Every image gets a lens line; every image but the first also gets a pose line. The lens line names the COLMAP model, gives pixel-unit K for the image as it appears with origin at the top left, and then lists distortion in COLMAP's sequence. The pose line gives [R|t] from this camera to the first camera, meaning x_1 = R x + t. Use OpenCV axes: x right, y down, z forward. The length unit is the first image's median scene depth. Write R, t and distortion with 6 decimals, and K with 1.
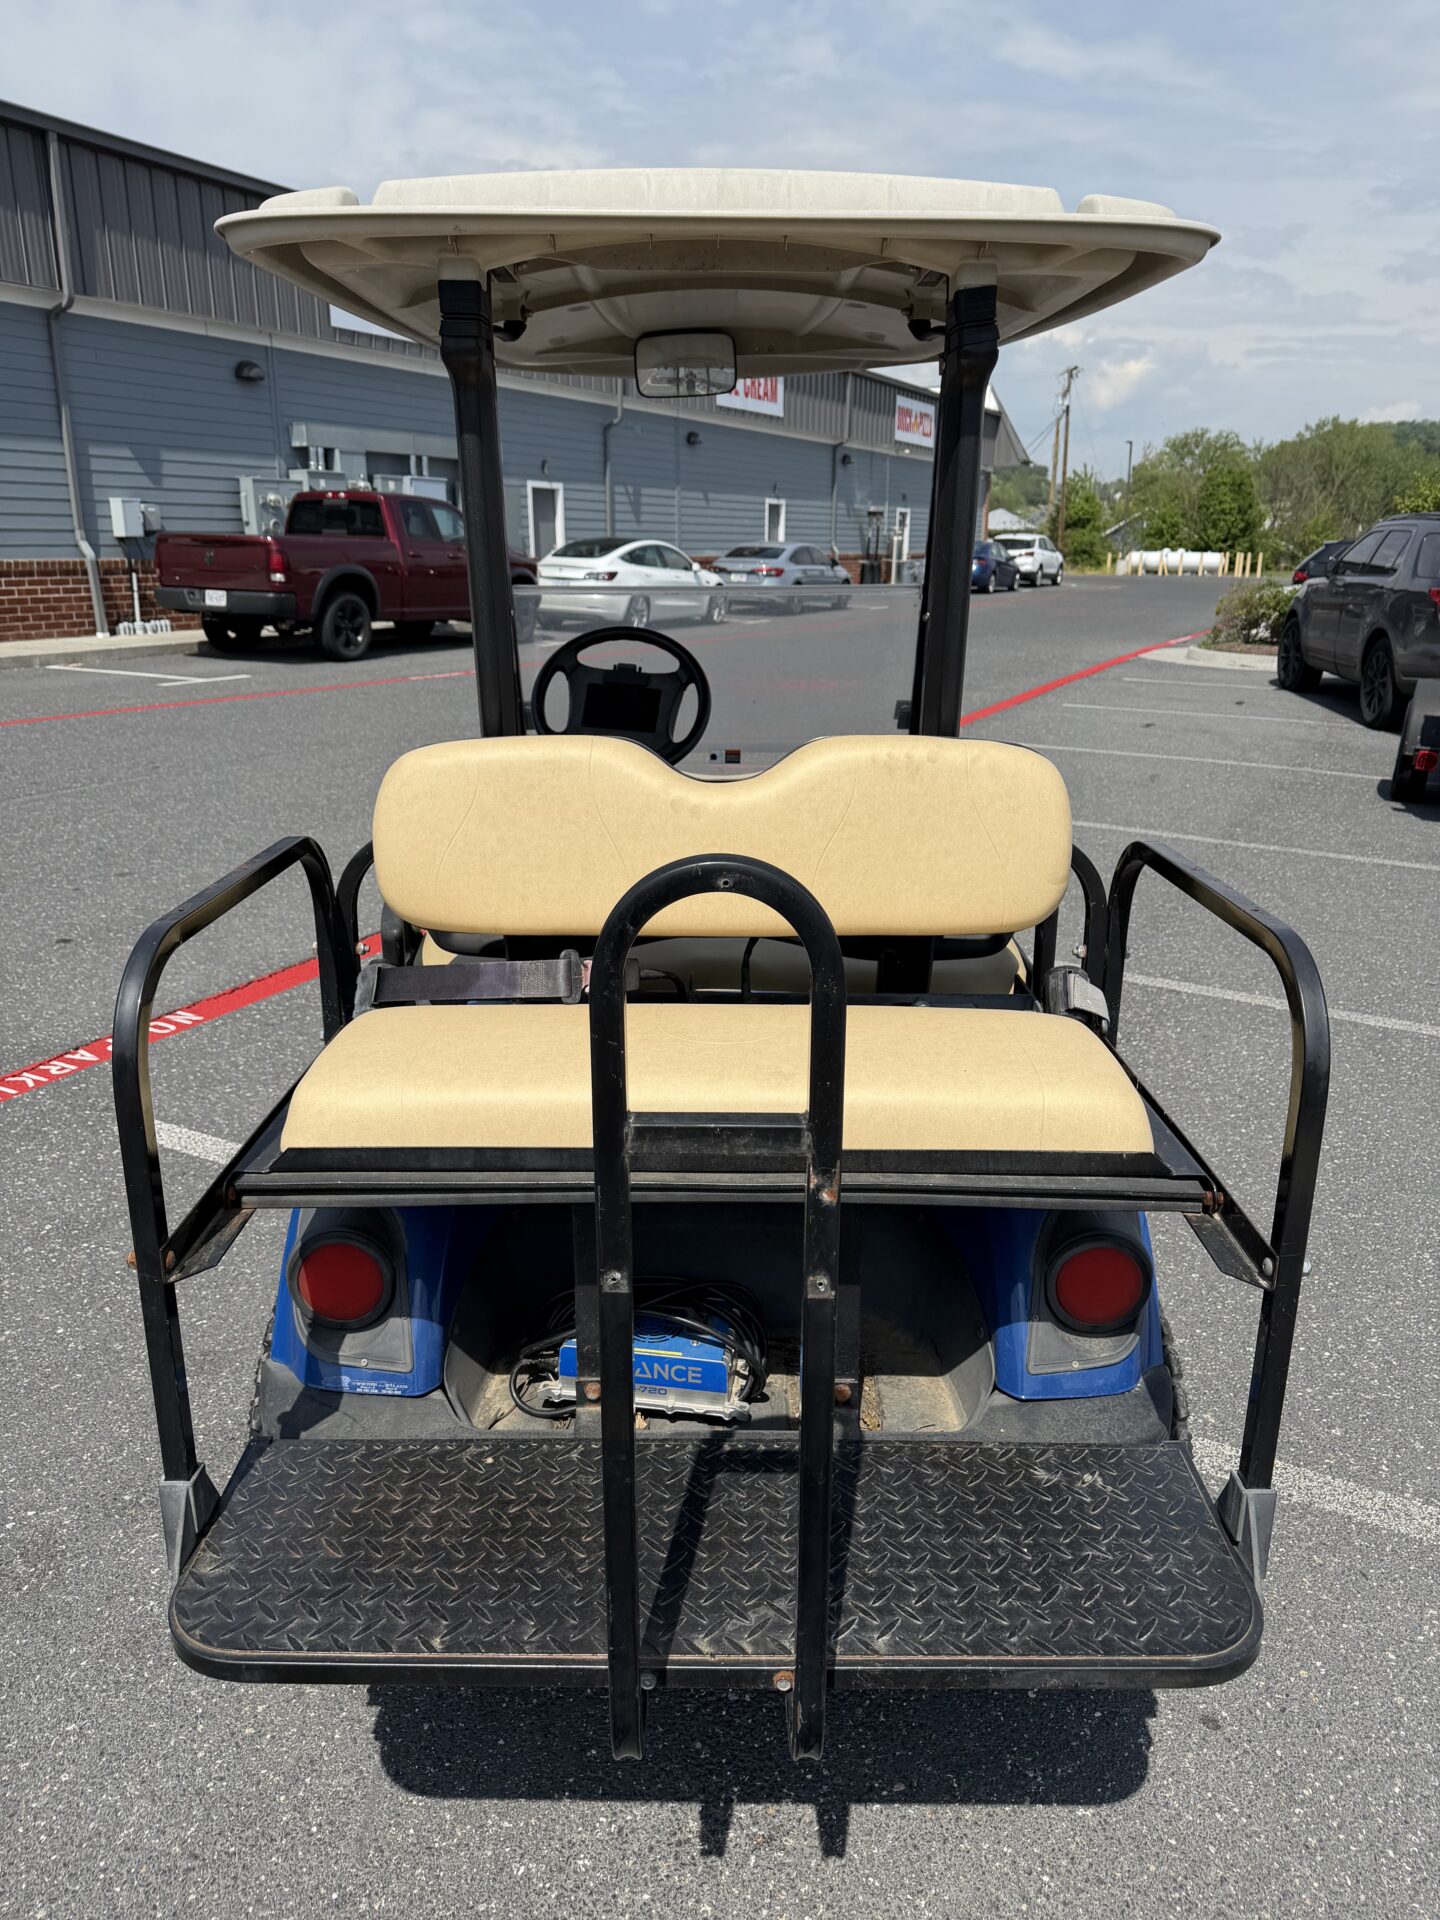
lens RADIAL K [[1330.5, 0, 718.5], [0, 1330.5, 962.7], [0, 0, 1]] dist [0.034563, -0.049078]
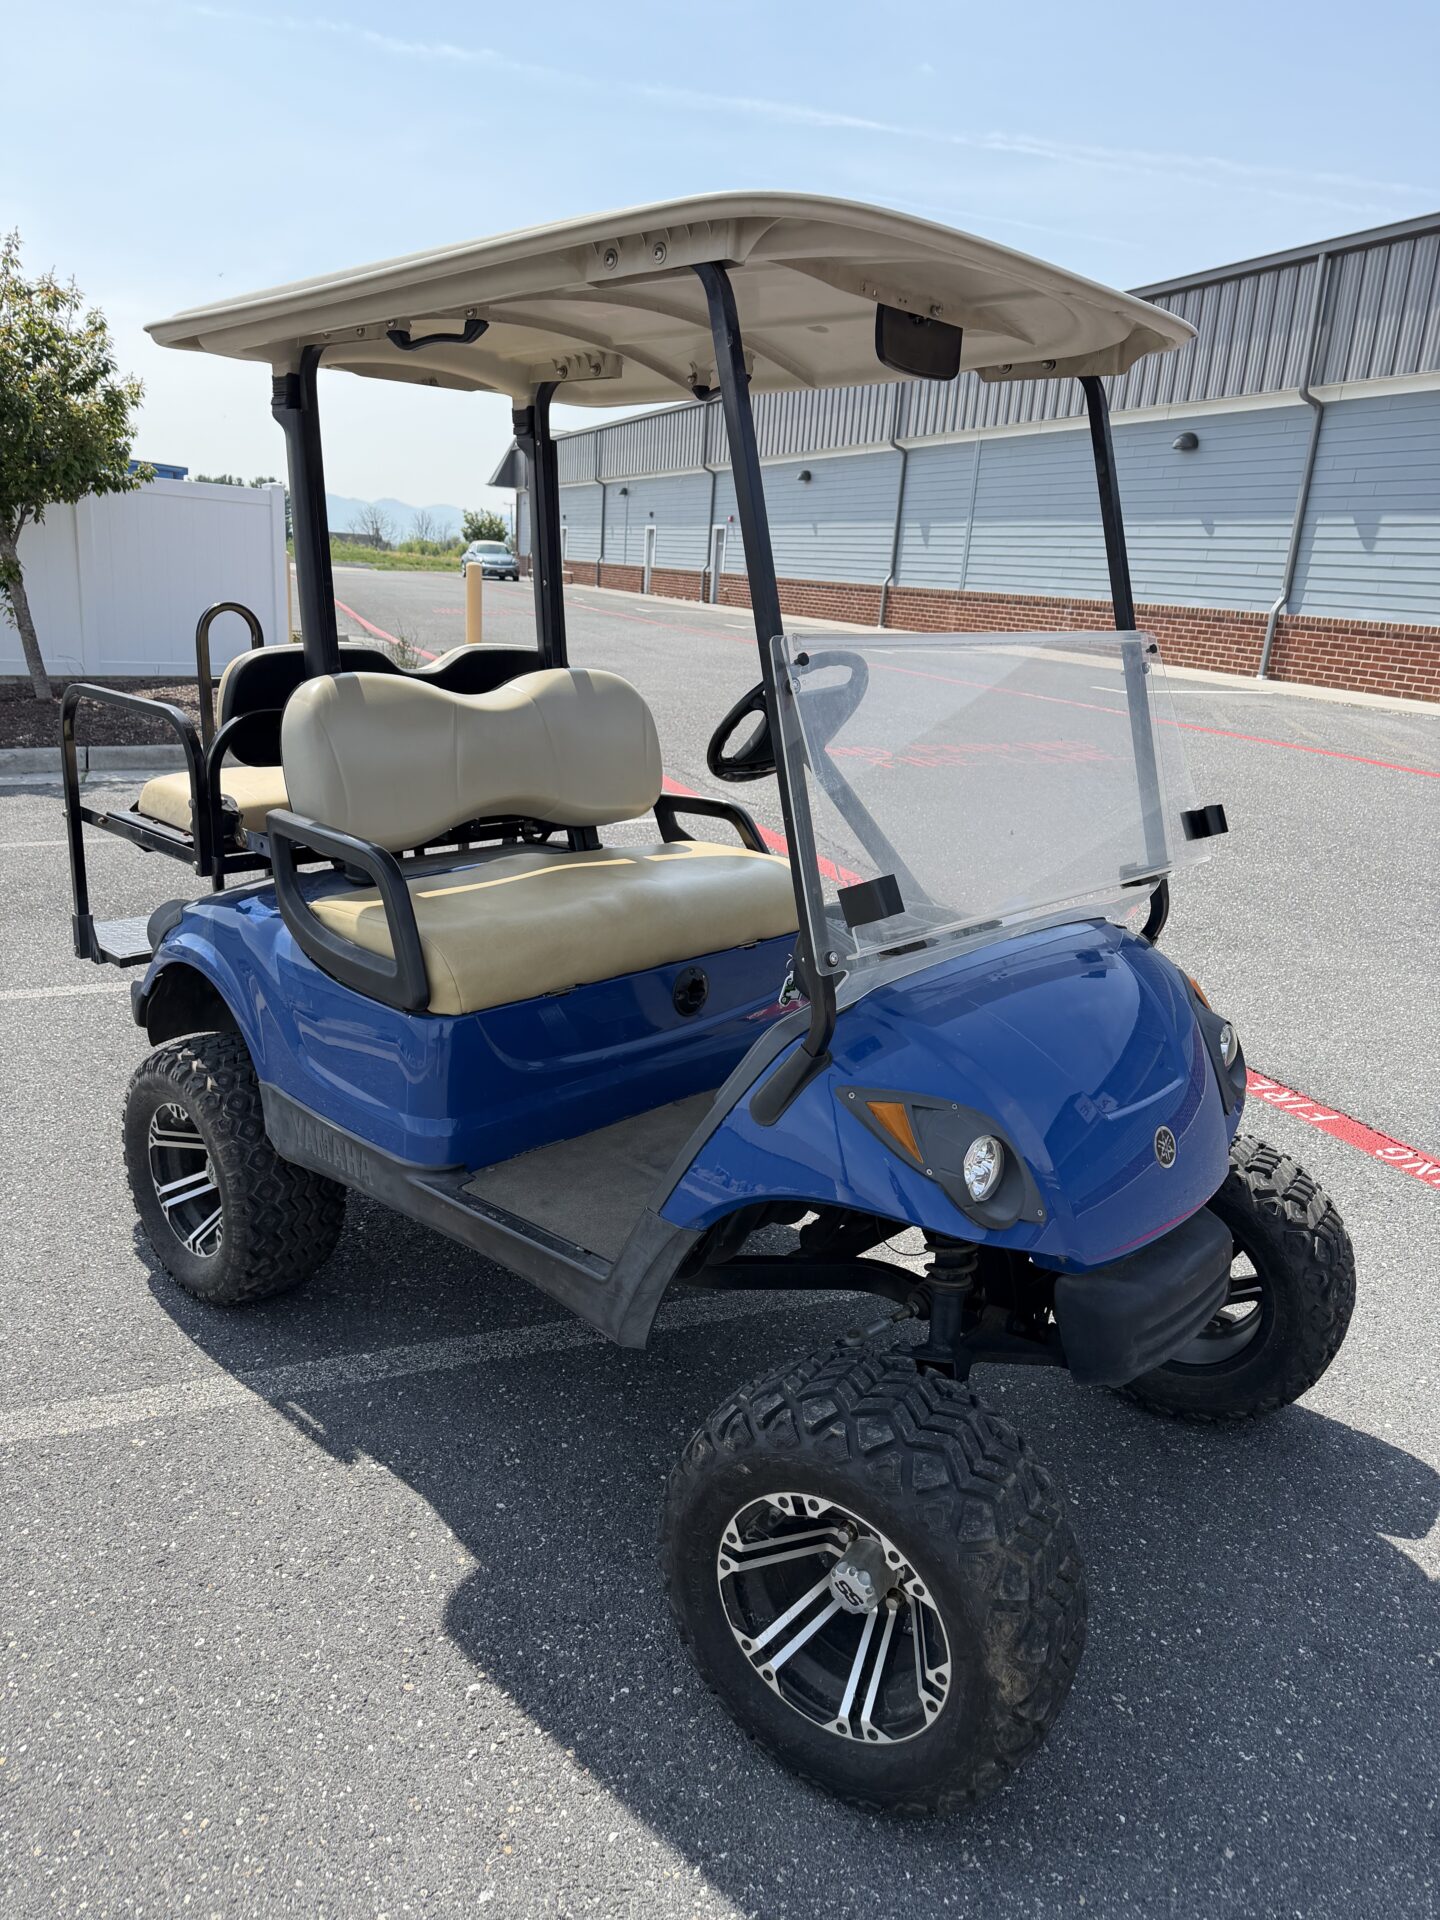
lens RADIAL K [[1327.5, 0, 719.1], [0, 1327.5, 957.7], [0, 0, 1]] dist [0.005384, -0.010197]
pose [[-0.681450, 0.168824, -0.712126, 1.018111], [-0.273879, 0.843504, 0.462051, -0.629628], [0.678687, 0.509901, -0.528569, 2.005098]]
